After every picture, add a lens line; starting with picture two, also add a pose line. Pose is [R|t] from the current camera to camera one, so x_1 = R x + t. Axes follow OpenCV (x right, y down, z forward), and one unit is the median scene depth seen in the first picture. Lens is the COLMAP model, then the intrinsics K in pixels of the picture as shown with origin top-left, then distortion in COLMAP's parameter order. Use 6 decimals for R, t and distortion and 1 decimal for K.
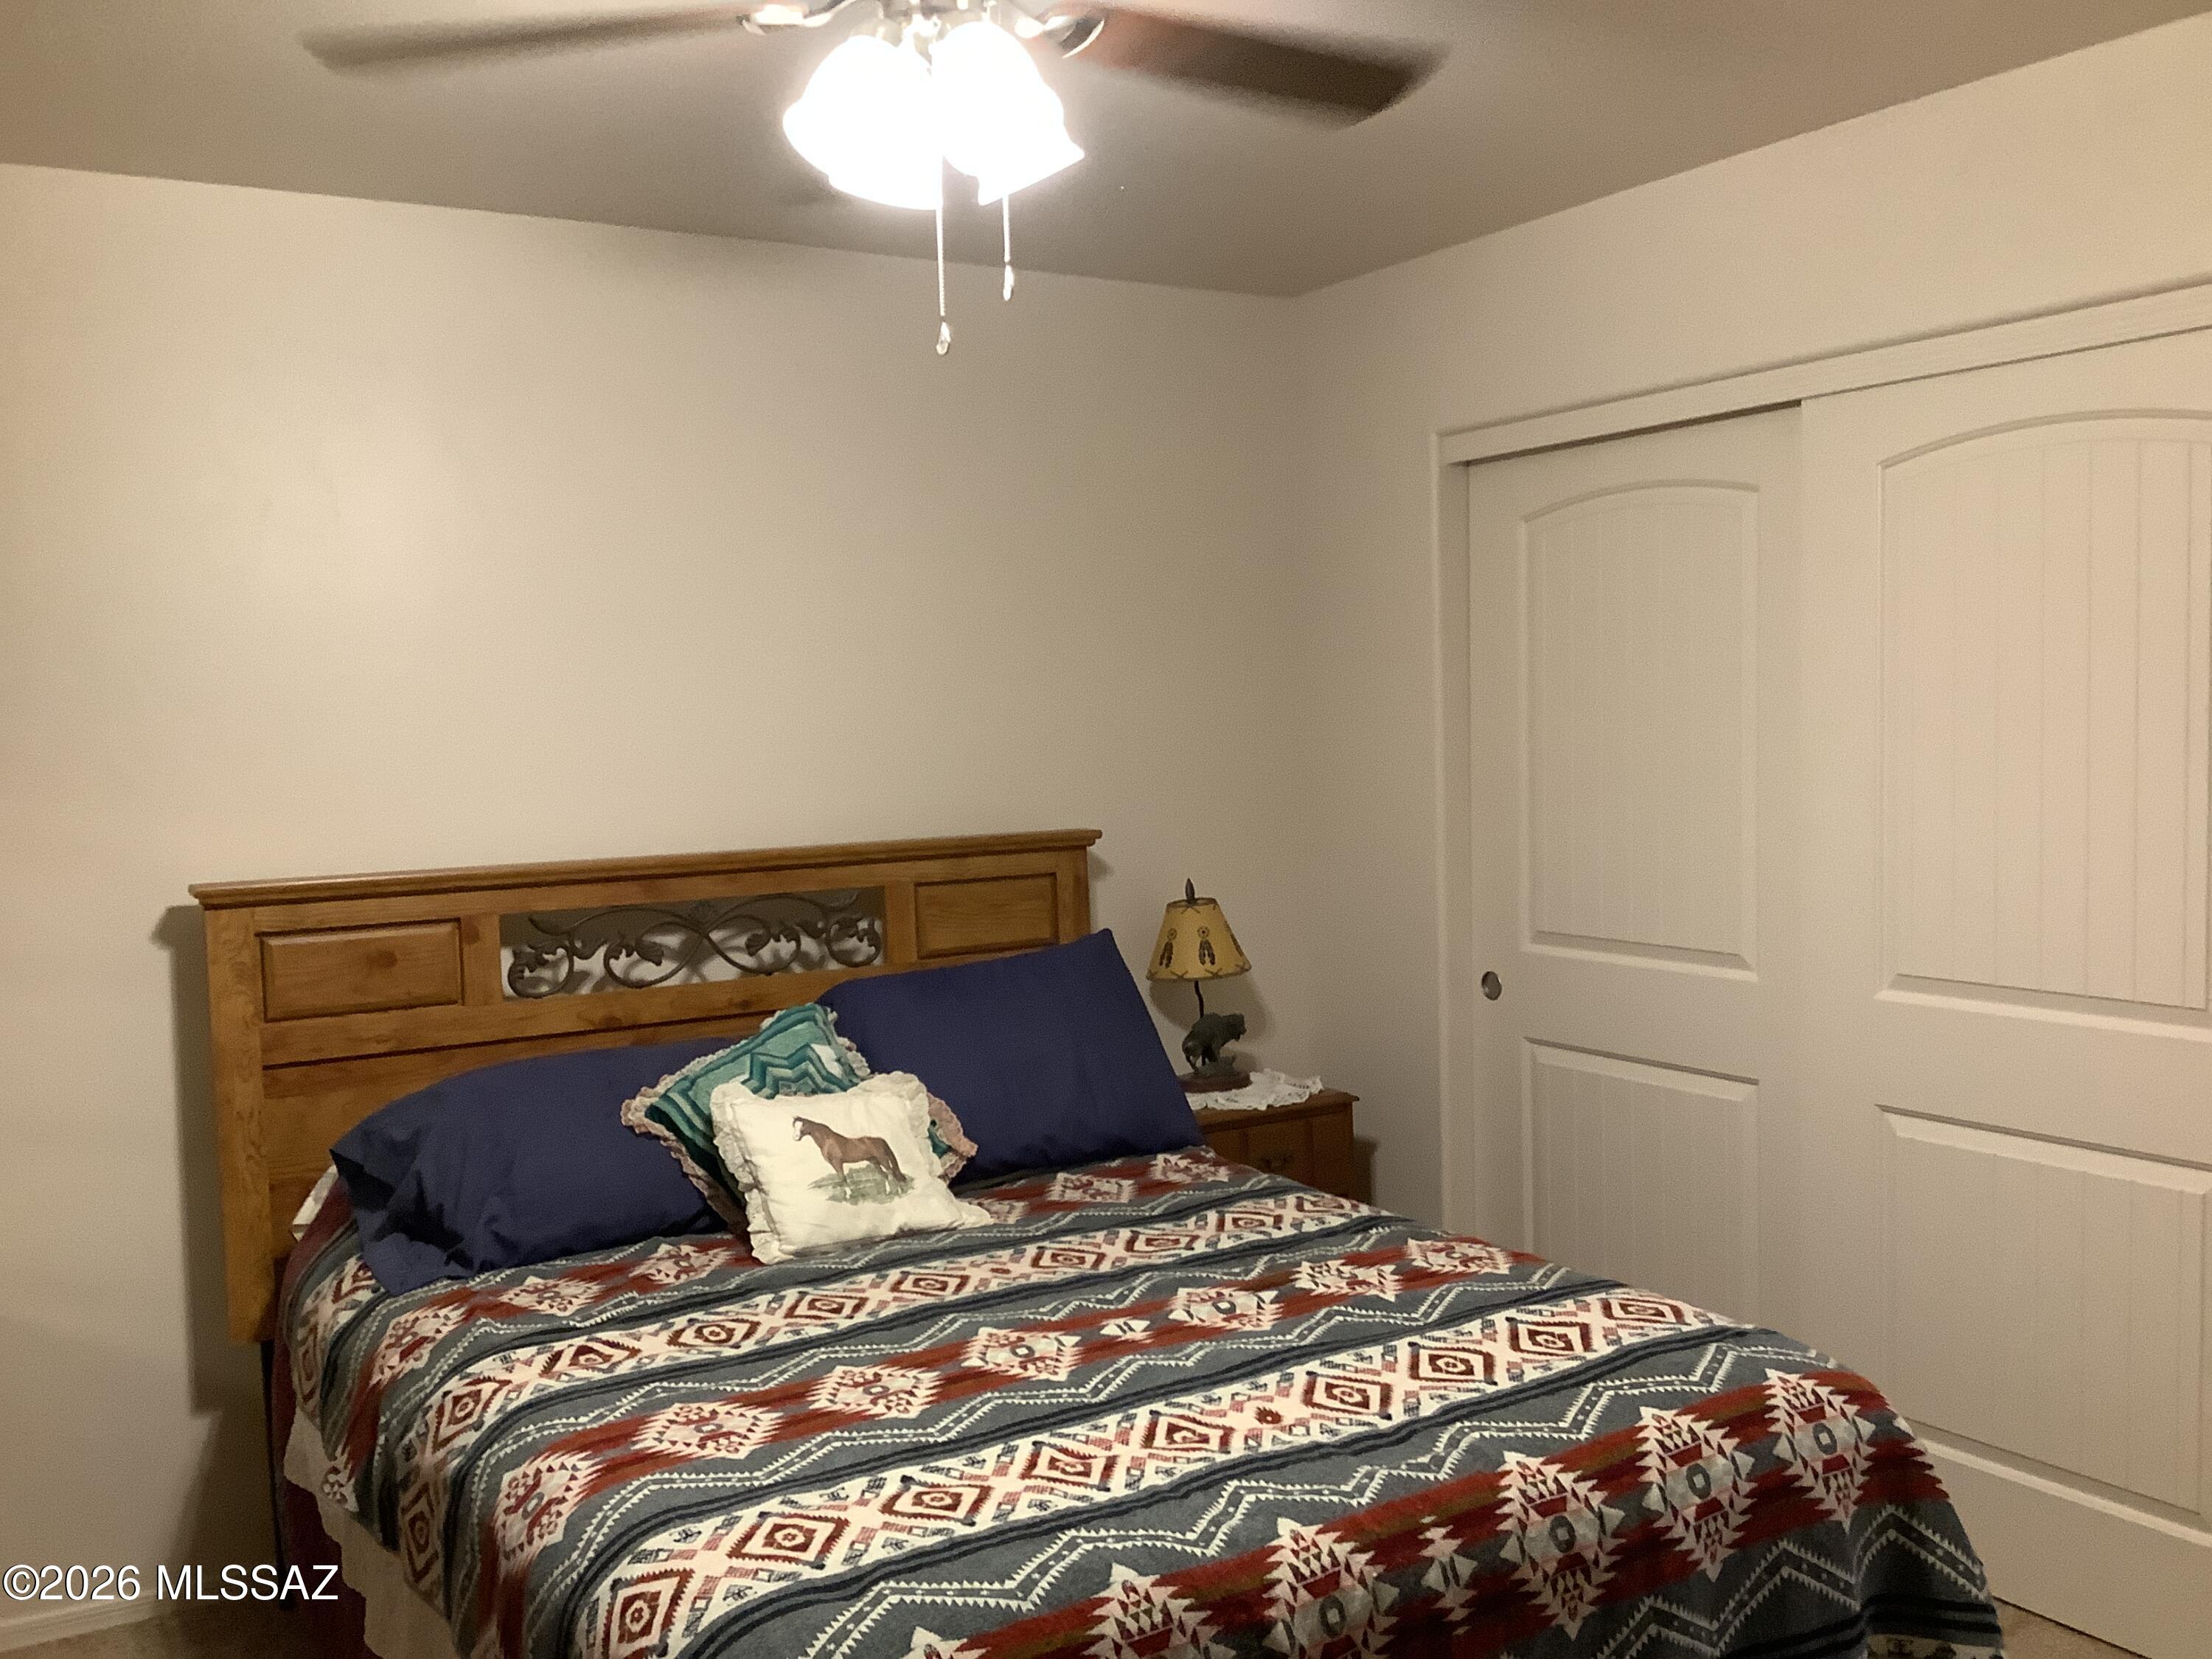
lens RADIAL K [[2002.5, 0, 1100.2], [0, 2002.5, 822.8], [0, 0, 1]] dist [0.140674, -0.257784]
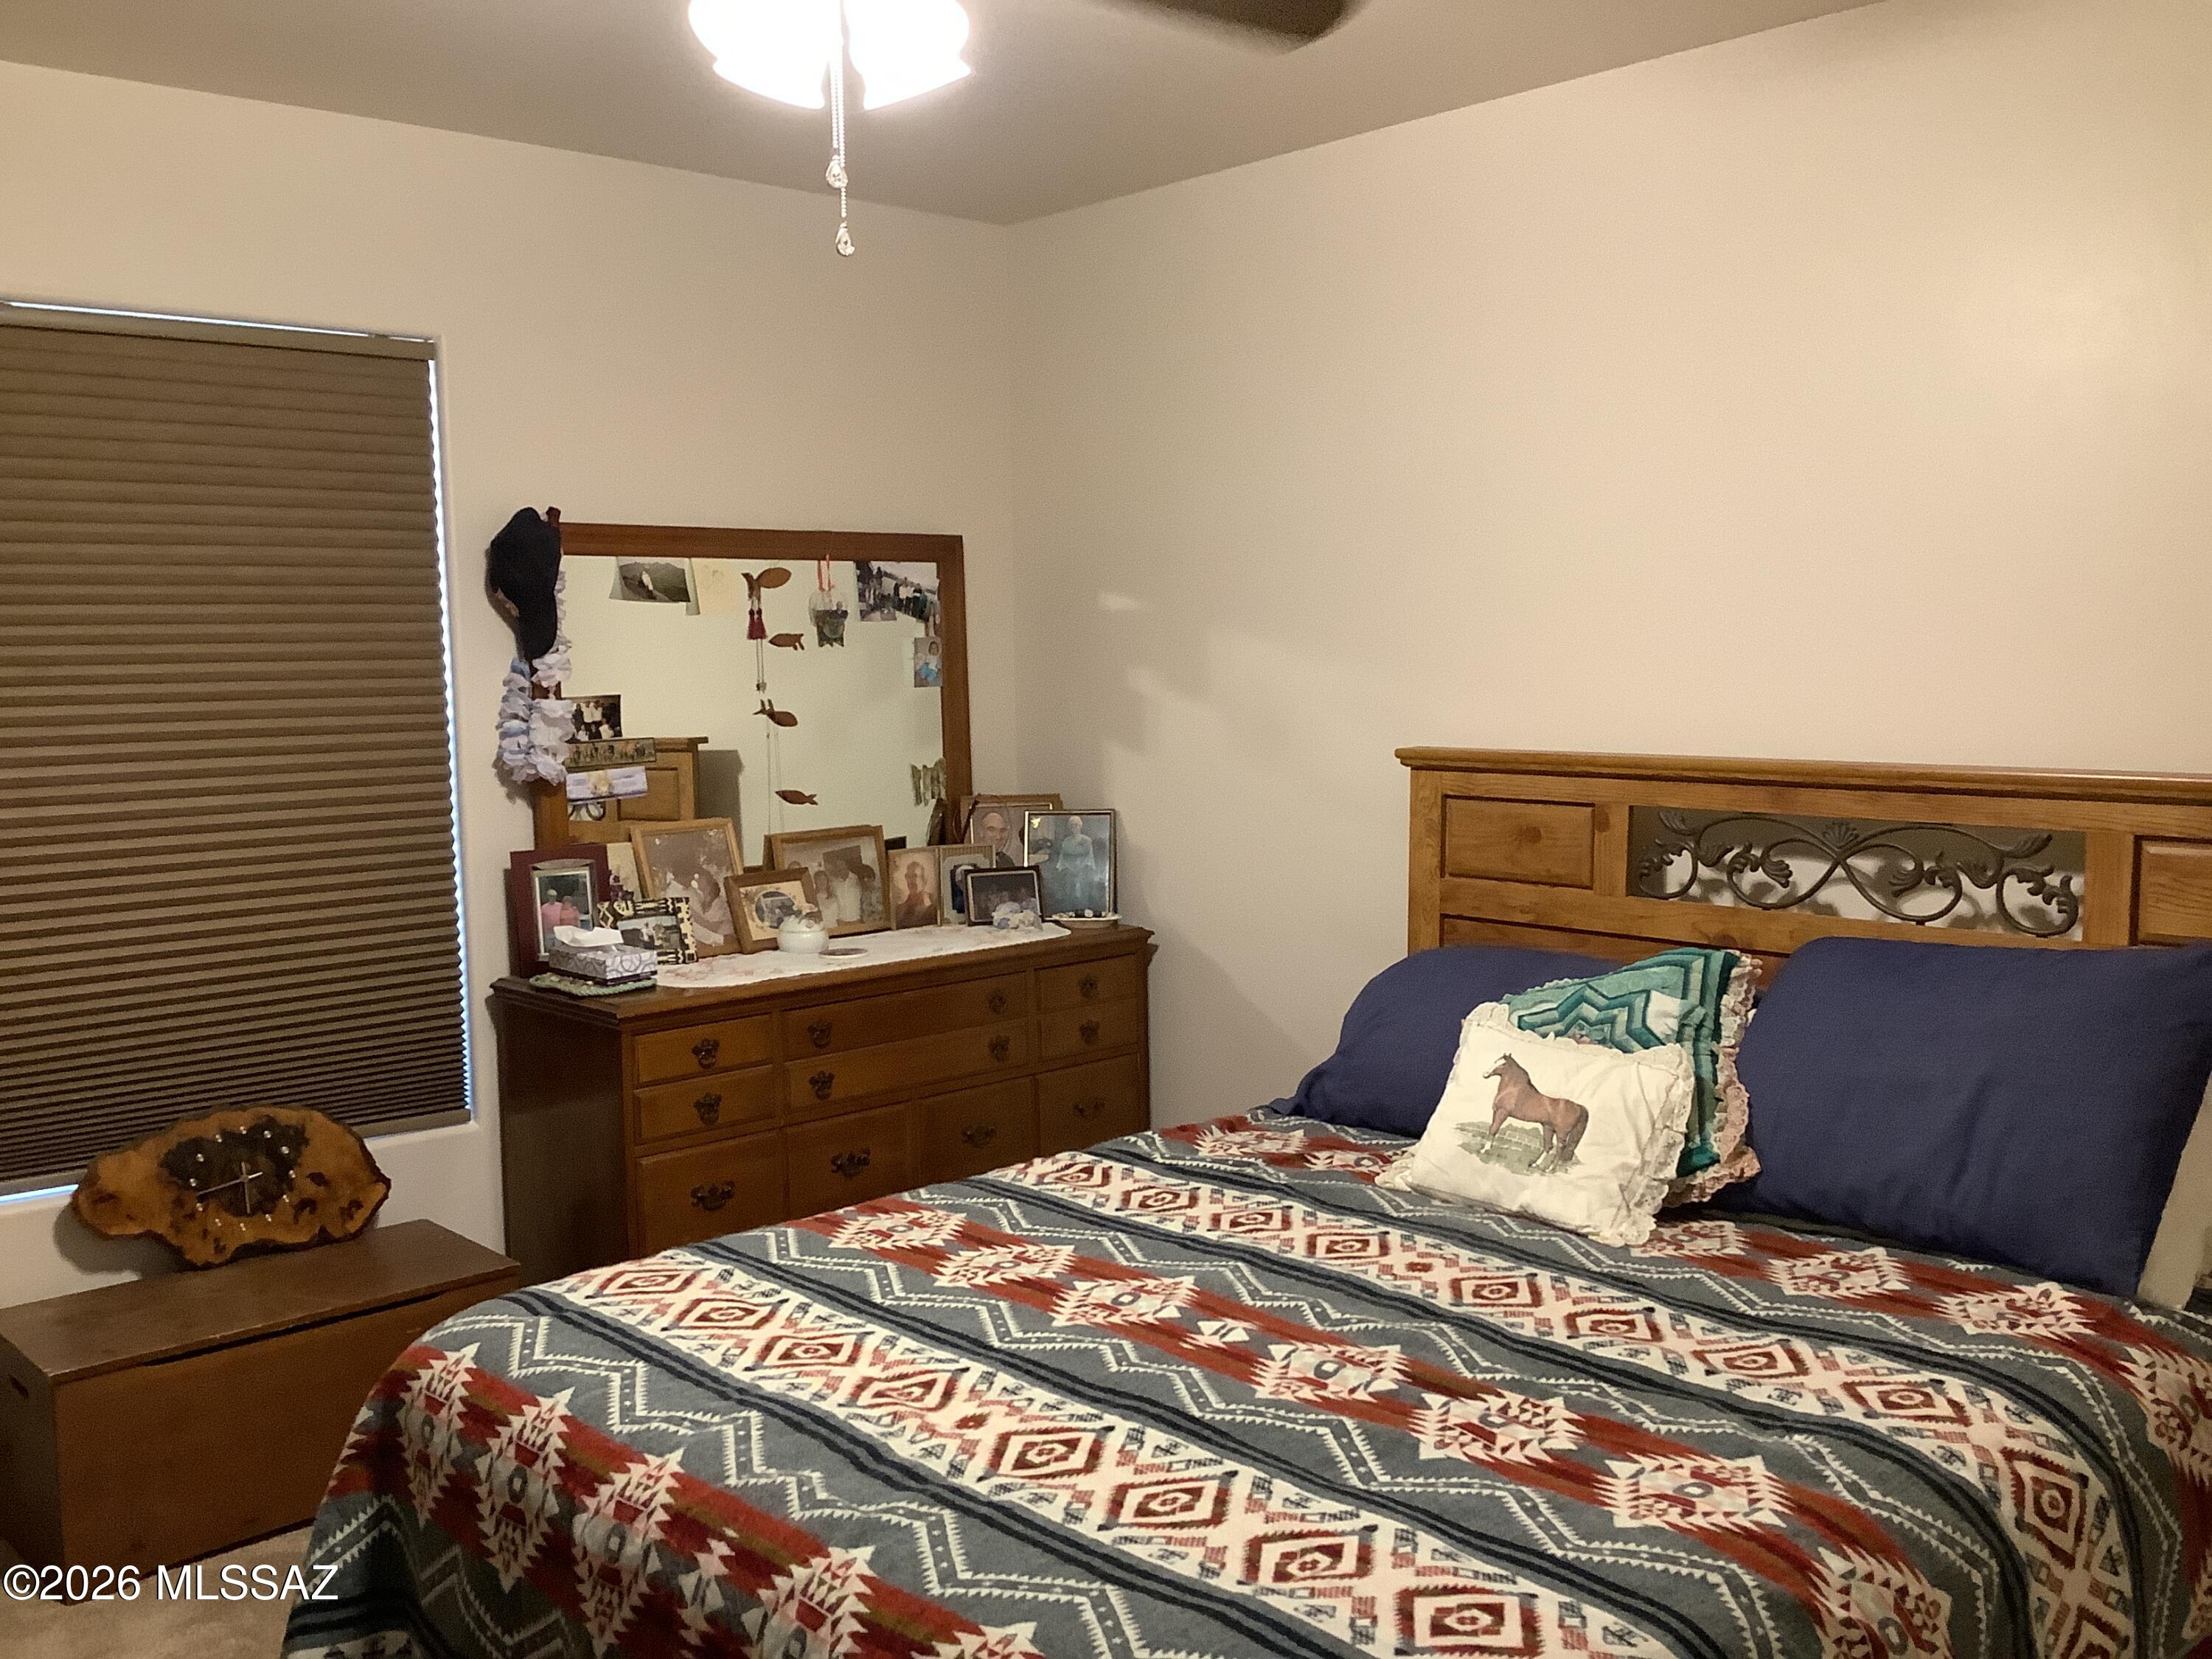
lens RADIAL K [[2002.5, 0, 1100.2], [0, 2002.5, 822.8], [0, 0, 1]] dist [0.140674, -0.257784]
pose [[0.183557, 0.114268, -0.976345, 0.842075], [-0.043131, 0.993200, 0.108132, -0.055768], [0.982062, 0.022262, 0.187237, 0.812236]]
